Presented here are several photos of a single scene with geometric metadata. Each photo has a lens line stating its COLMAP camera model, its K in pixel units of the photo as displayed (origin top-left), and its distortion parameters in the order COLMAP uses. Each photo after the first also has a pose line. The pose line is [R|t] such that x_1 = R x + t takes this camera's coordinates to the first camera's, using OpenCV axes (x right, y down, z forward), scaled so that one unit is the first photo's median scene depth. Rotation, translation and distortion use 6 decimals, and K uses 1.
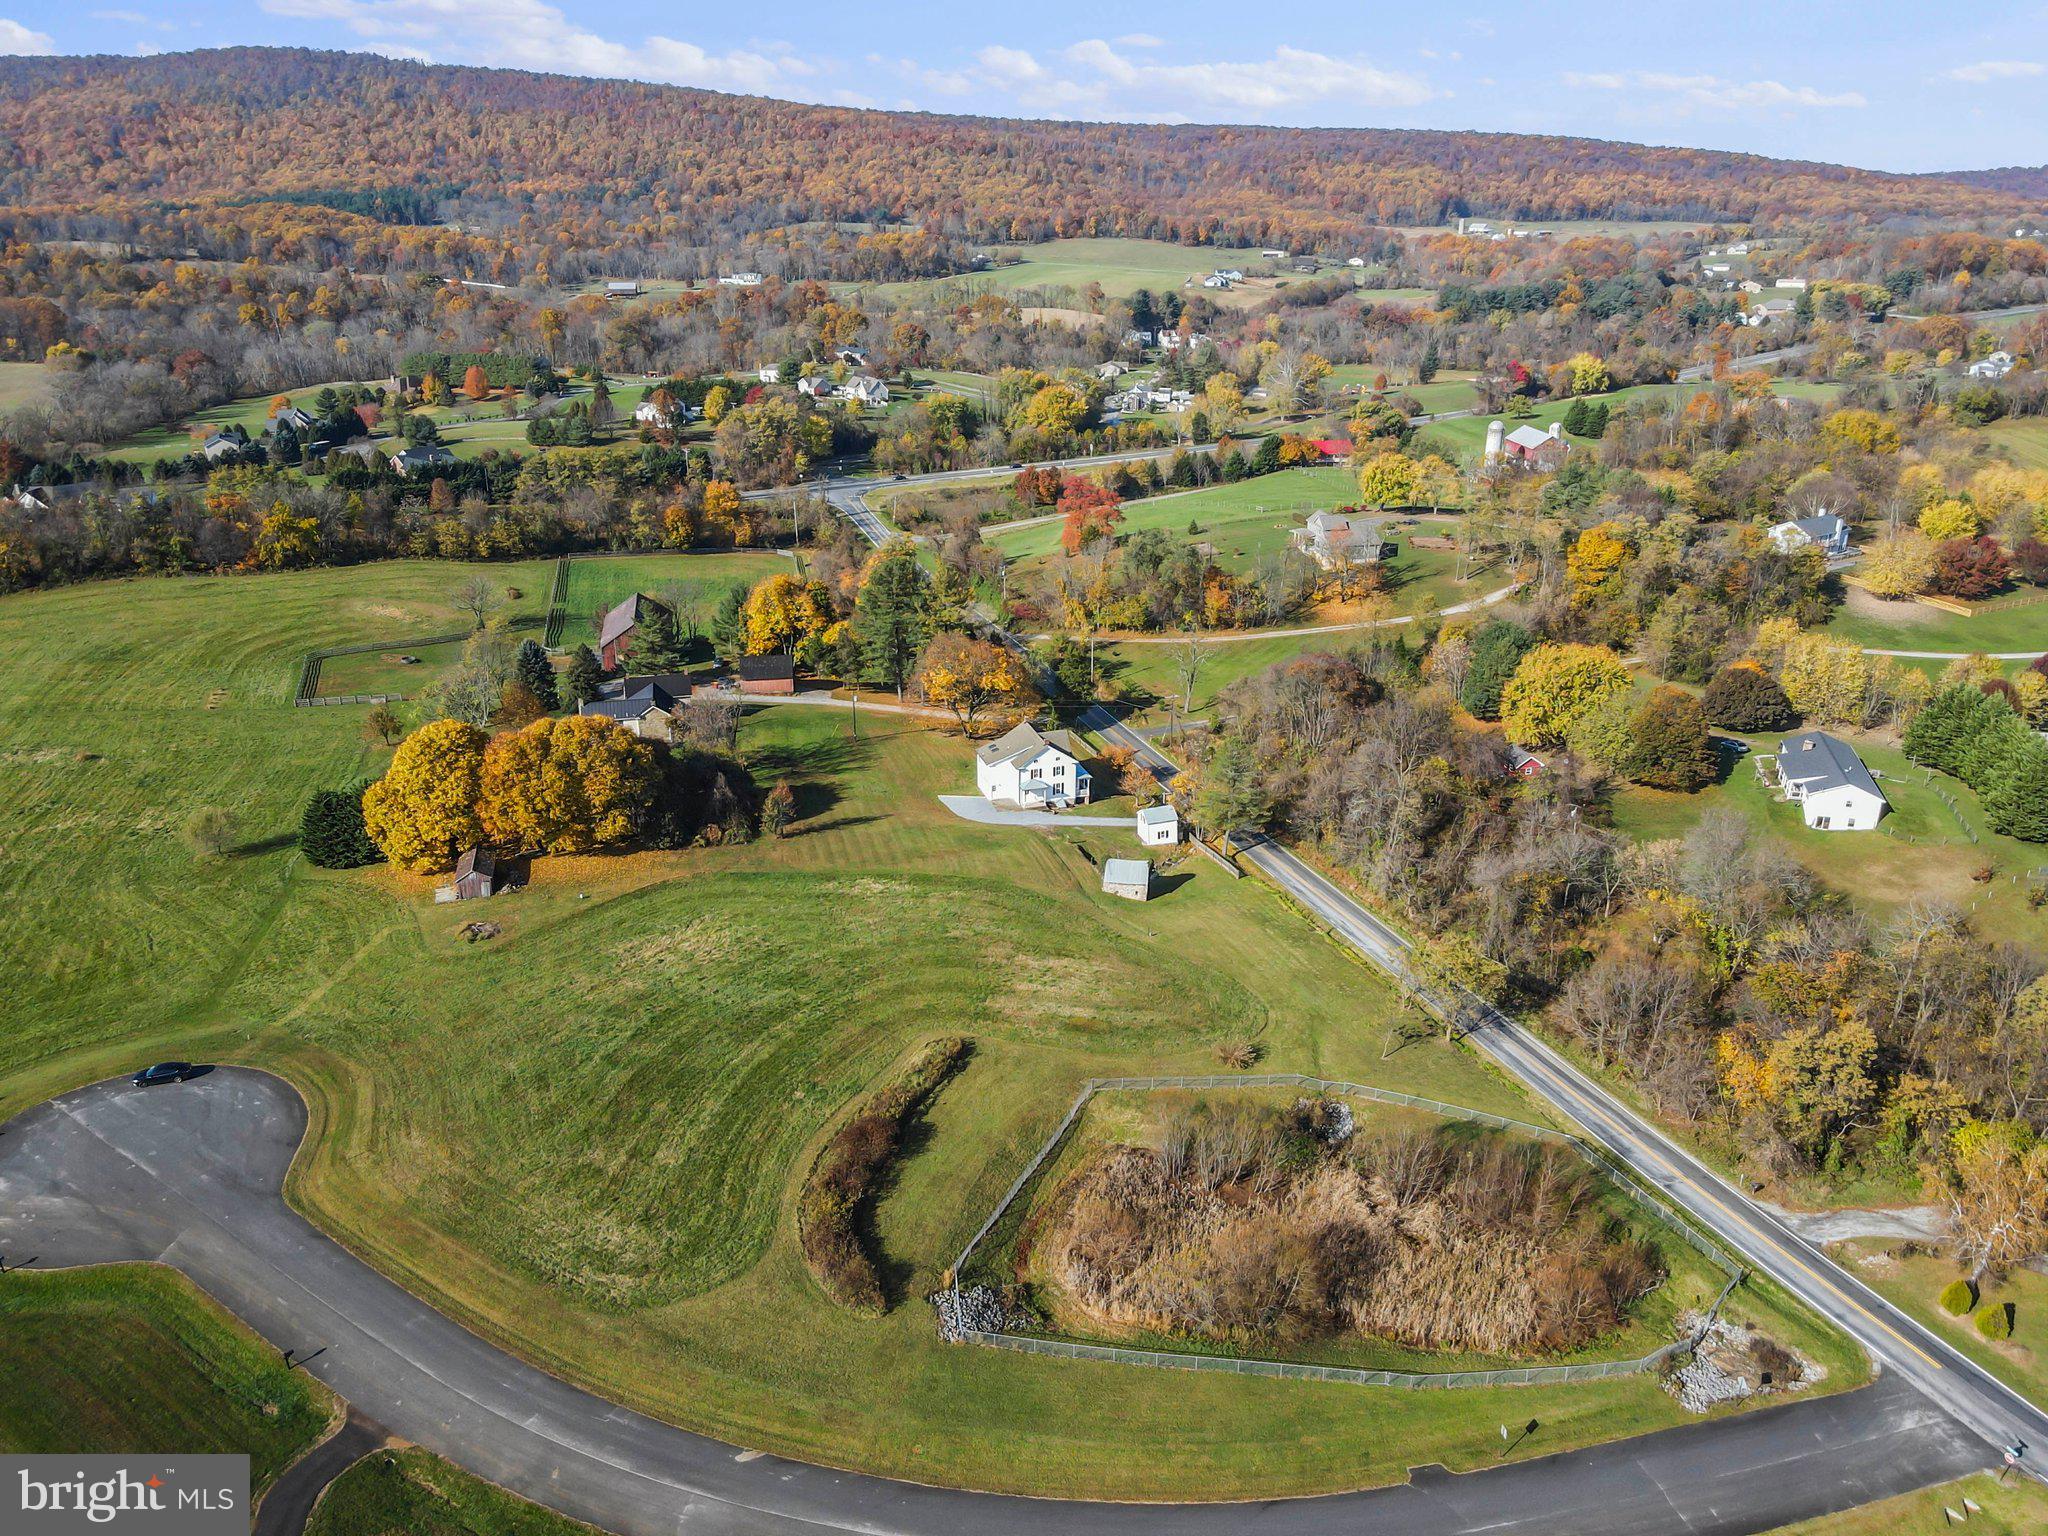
lens RADIAL K [[1498.4, 0, 1026.5], [0, 1498.4, 760.4], [0, 0, 1]] dist [0.018797, 0.004752]
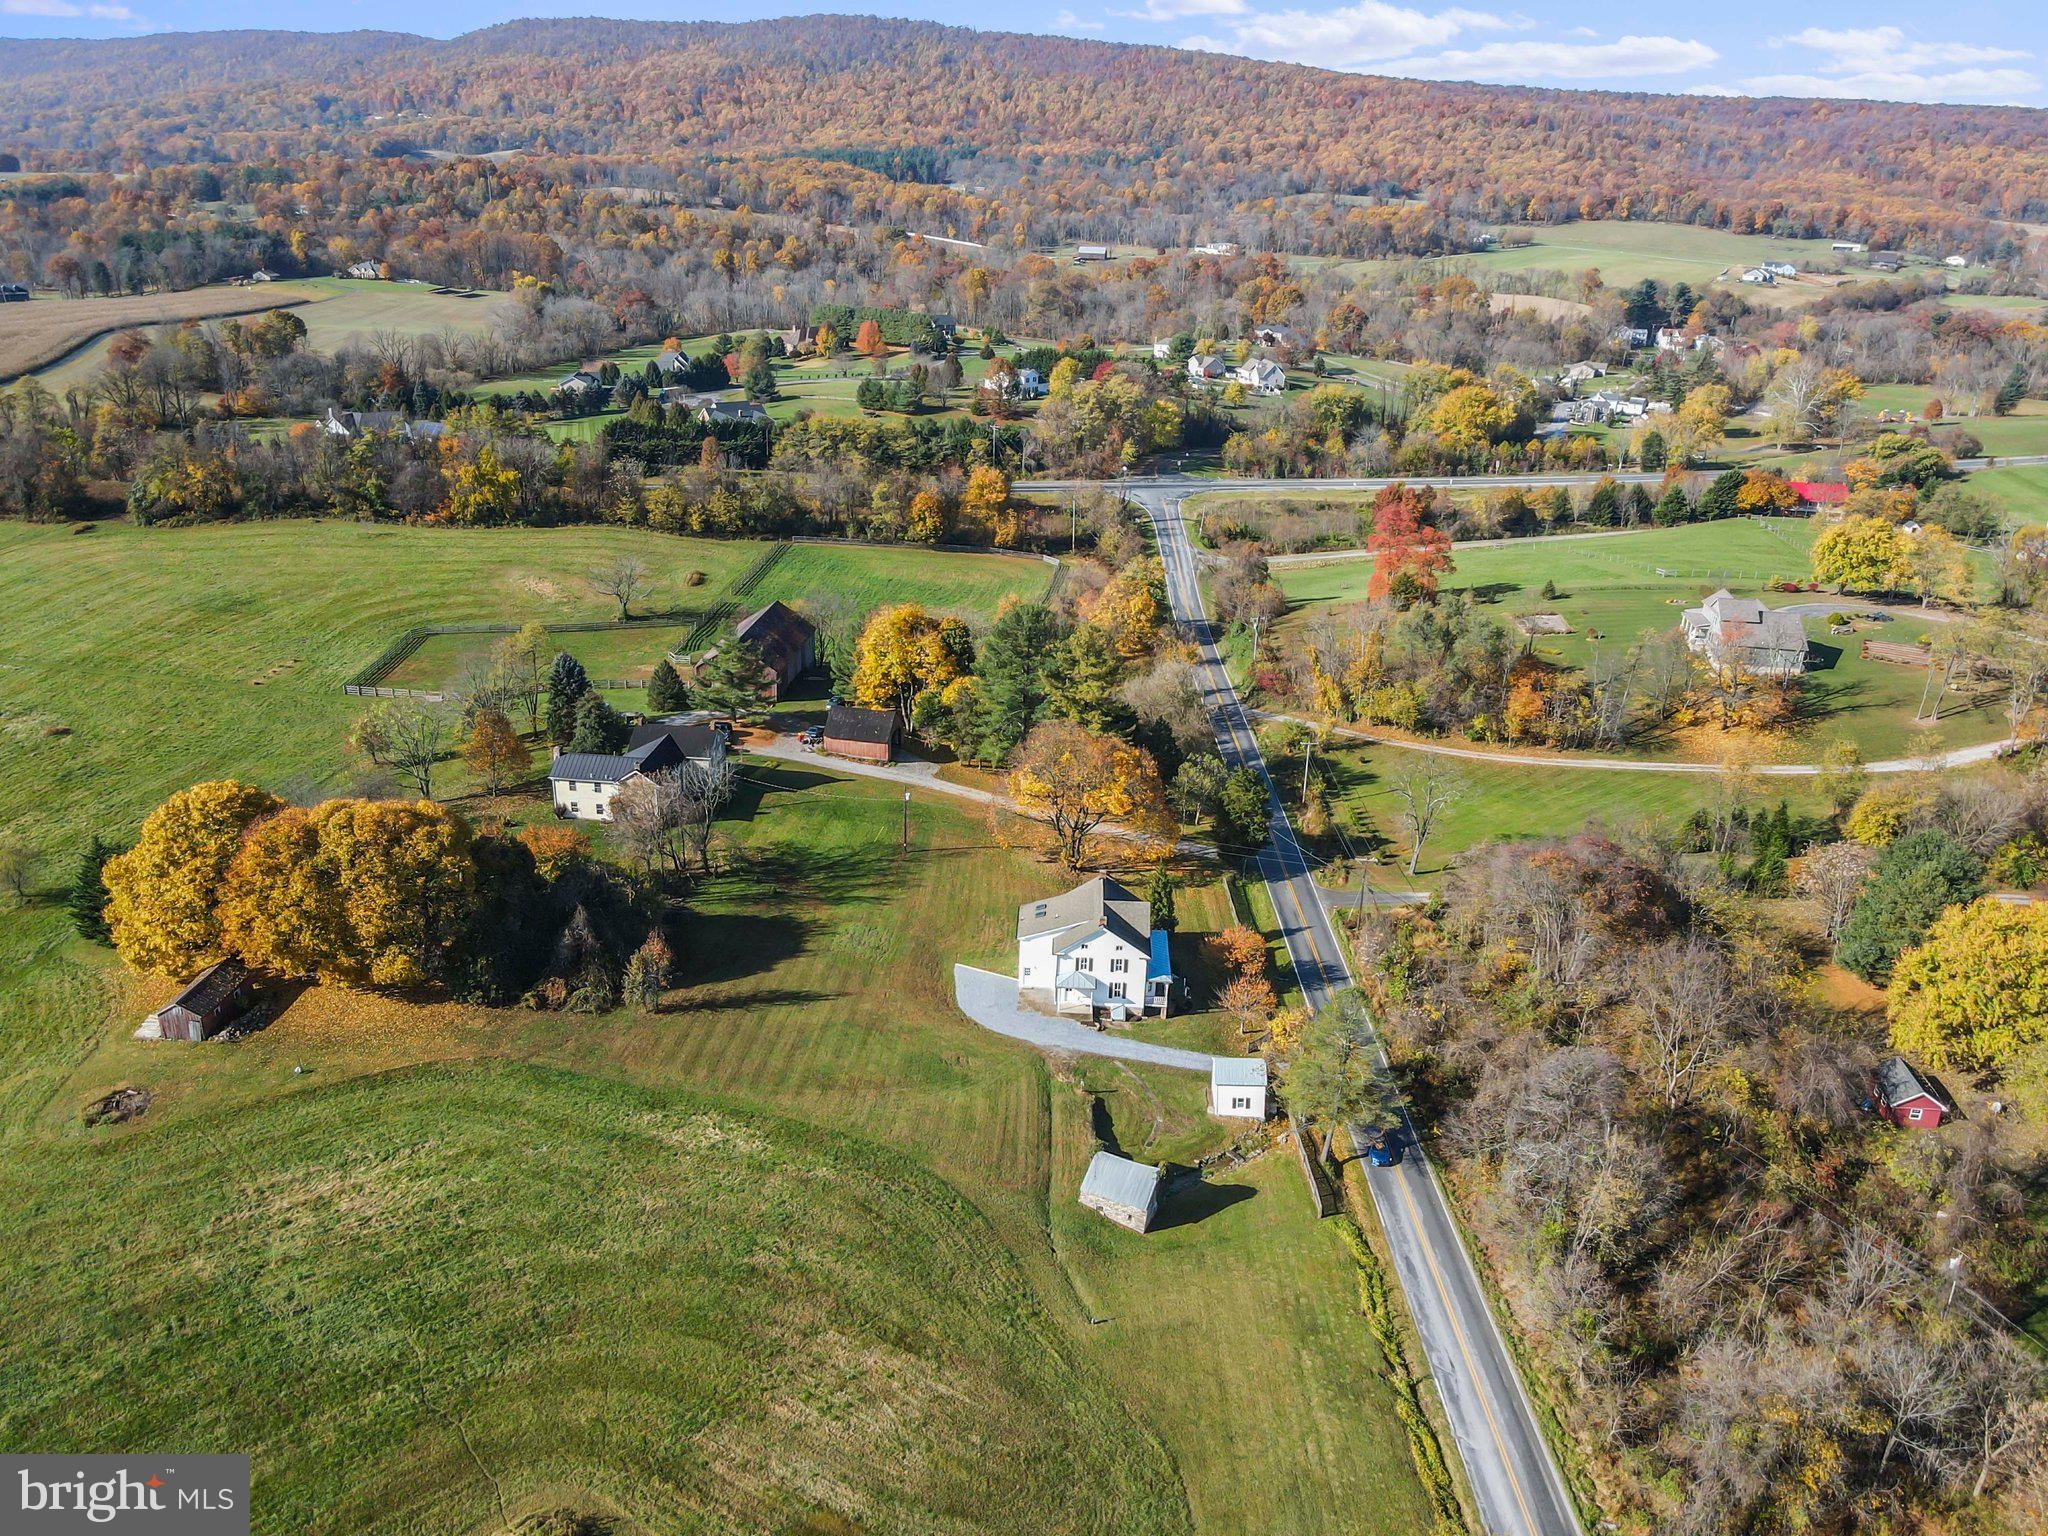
lens RADIAL K [[1500.7, 0, 1025.8], [0, 1500.7, 763.5], [0, 0, 1]] dist [-0.000960, 0.043422]
pose [[0.943330, 0.150044, -0.295998, 0.069581], [-0.145255, 0.988655, 0.038238, -0.042279], [0.298377, 0.006924, 0.954423, 0.146243]]
